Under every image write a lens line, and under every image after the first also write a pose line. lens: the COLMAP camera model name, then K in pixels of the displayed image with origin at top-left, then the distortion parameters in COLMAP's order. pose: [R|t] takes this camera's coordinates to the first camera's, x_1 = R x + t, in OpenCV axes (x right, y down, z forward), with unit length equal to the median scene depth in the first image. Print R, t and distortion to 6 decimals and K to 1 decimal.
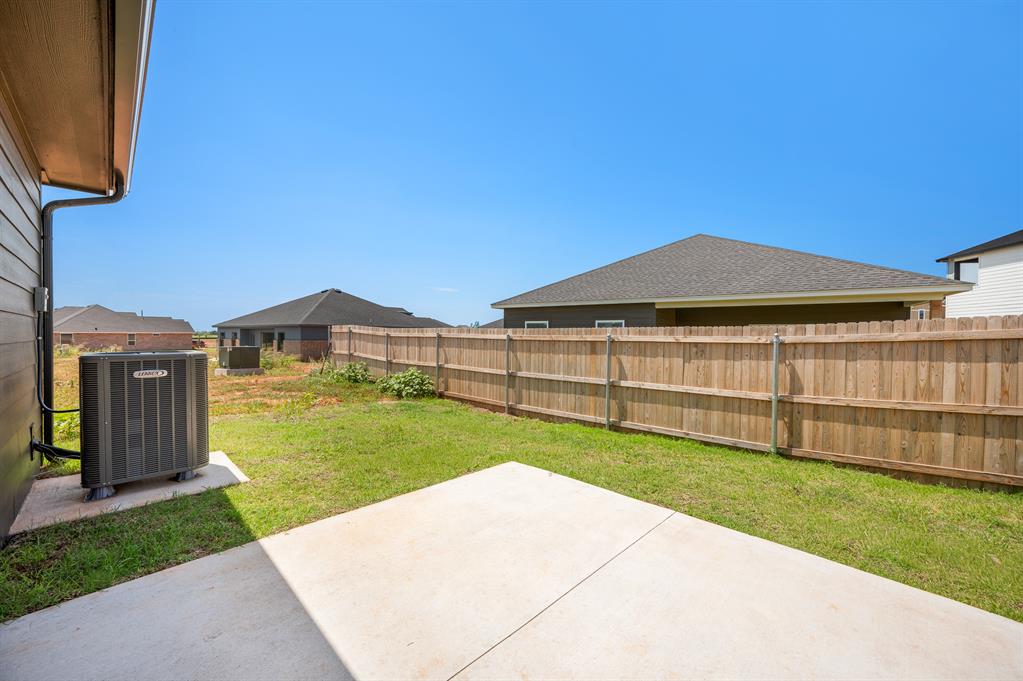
lens RADIAL K [[402.0, 0, 527.7], [0, 402.0, 342.1], [0, 0, 1]] dist [-0.001199, -0.000118]
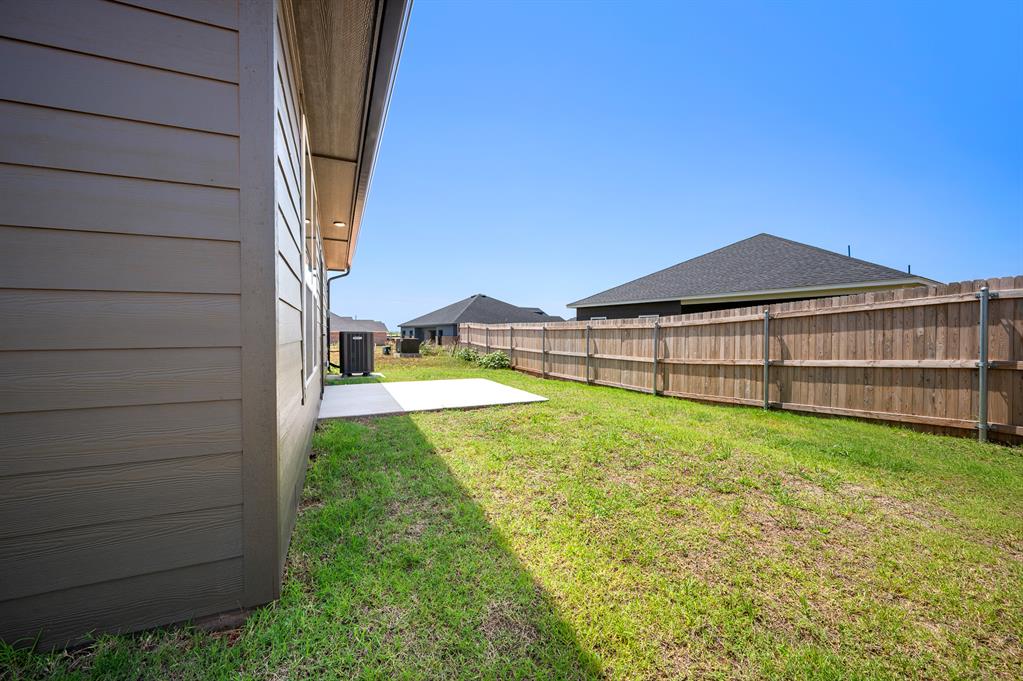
lens RADIAL K [[430.2, 0, 541.2], [0, 430.2, 338.2], [0, 0, 1]] dist [-0.000308, -0.000014]
pose [[0.935712, -0.004428, -0.352737, 0.585322], [0.001827, 0.999969, -0.007706, 0.043536], [0.352760, 0.006566, 0.935691, -0.602924]]
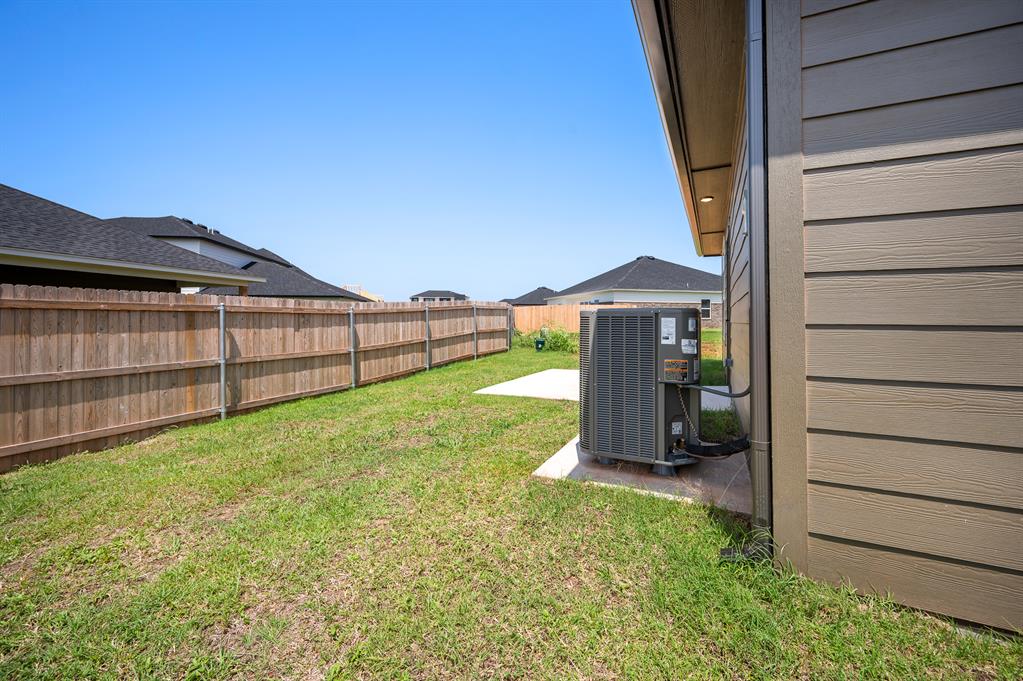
lens RADIAL K [[402.0, 0, 527.7], [0, 402.0, 342.1], [0, 0, 1]] dist [-0.001199, -0.000118]
pose [[-0.326959, -0.077096, 0.941888, -0.732667], [-0.007611, 0.996849, 0.078953, -0.010069], [-0.945008, 0.018646, -0.326516, 0.638318]]
